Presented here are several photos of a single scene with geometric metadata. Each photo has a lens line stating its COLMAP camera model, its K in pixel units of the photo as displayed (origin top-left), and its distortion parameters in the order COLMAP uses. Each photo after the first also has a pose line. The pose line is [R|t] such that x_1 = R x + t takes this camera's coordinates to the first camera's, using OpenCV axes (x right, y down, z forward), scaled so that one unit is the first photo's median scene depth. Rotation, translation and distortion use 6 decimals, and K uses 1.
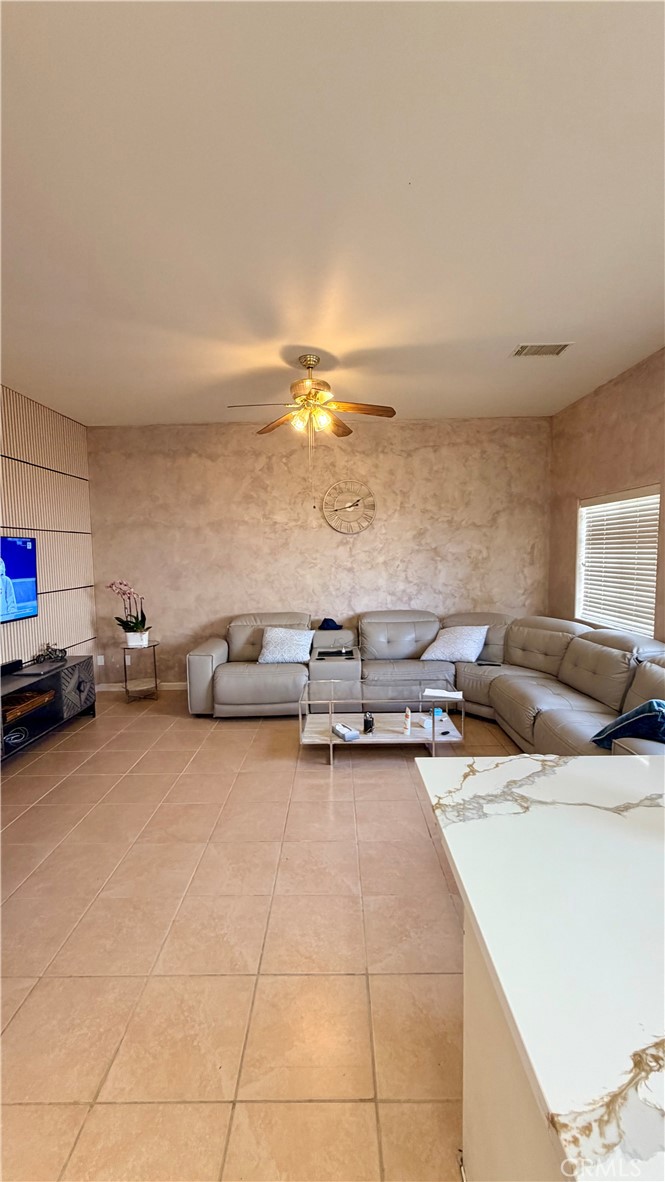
lens RADIAL K [[468.2, 0, 330.0], [0, 468.2, 583.5], [0, 0, 1]] dist [-0.002550, -0.000055]
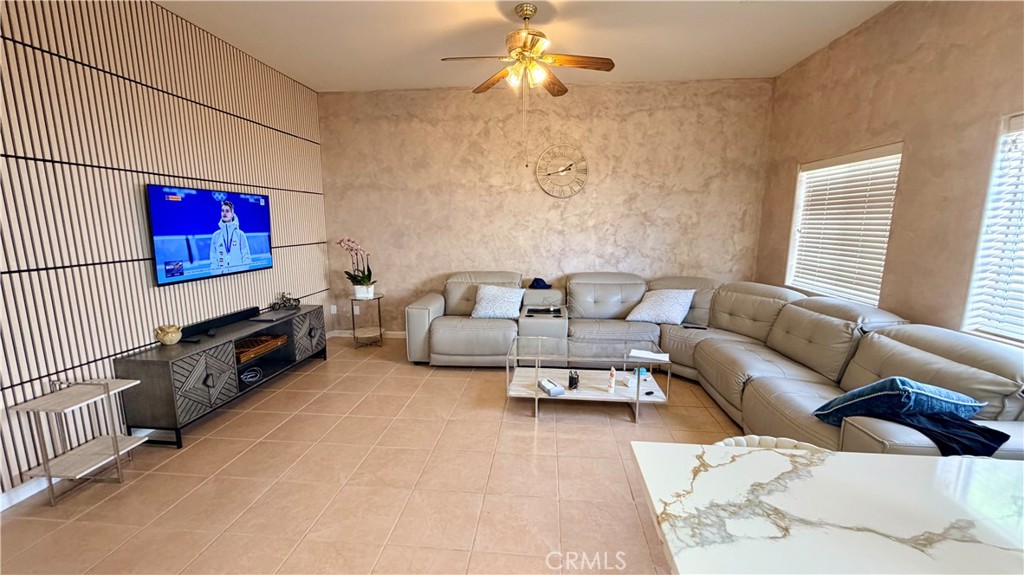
lens RADIAL K [[405.6, 0, 508.2], [0, 405.6, 283.9], [0, 0, 1]] dist [-0.002550, -0.000055]
pose [[0.996171, 0.030307, -0.082001, 0.003695], [-0.023074, 0.995874, 0.087760, 0.008986], [0.084323, -0.085532, 0.992761, 0.083241]]
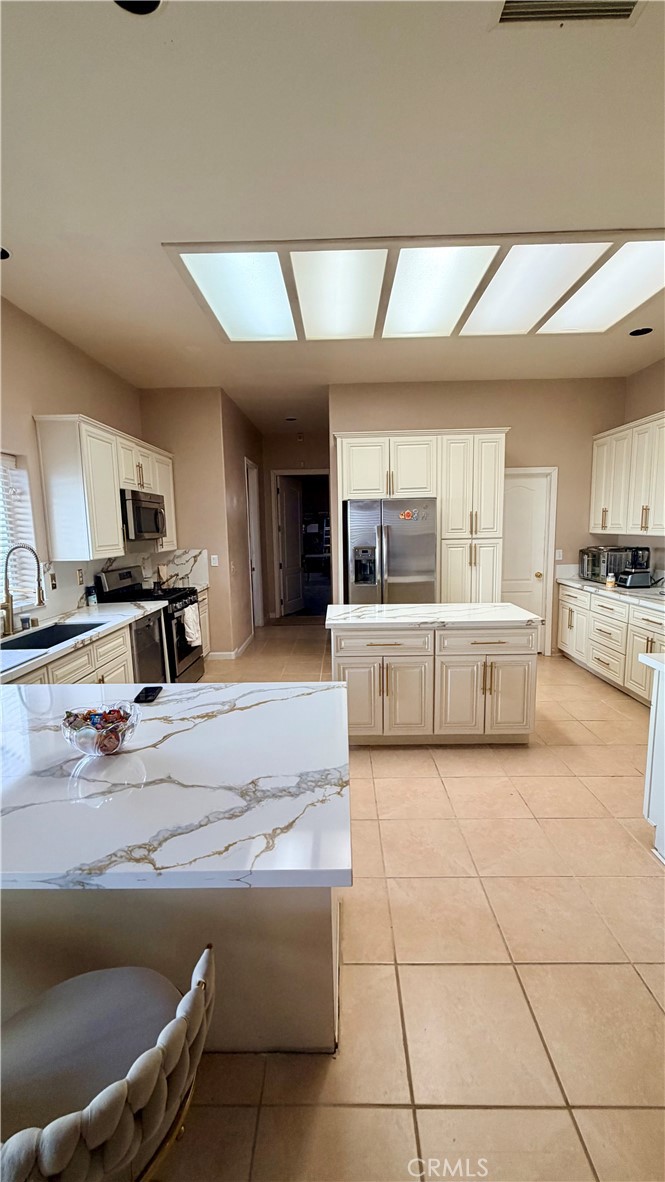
lens RADIAL K [[468.2, 0, 334.4], [0, 468.2, 585.0], [0, 0, 1]] dist [-0.002550, -0.000055]
pose [[-0.999527, 0.029444, 0.008873, 0.055923], [0.030607, 0.980477, 0.194235, -0.023348], [-0.002981, 0.194415, -0.980915, 0.446545]]
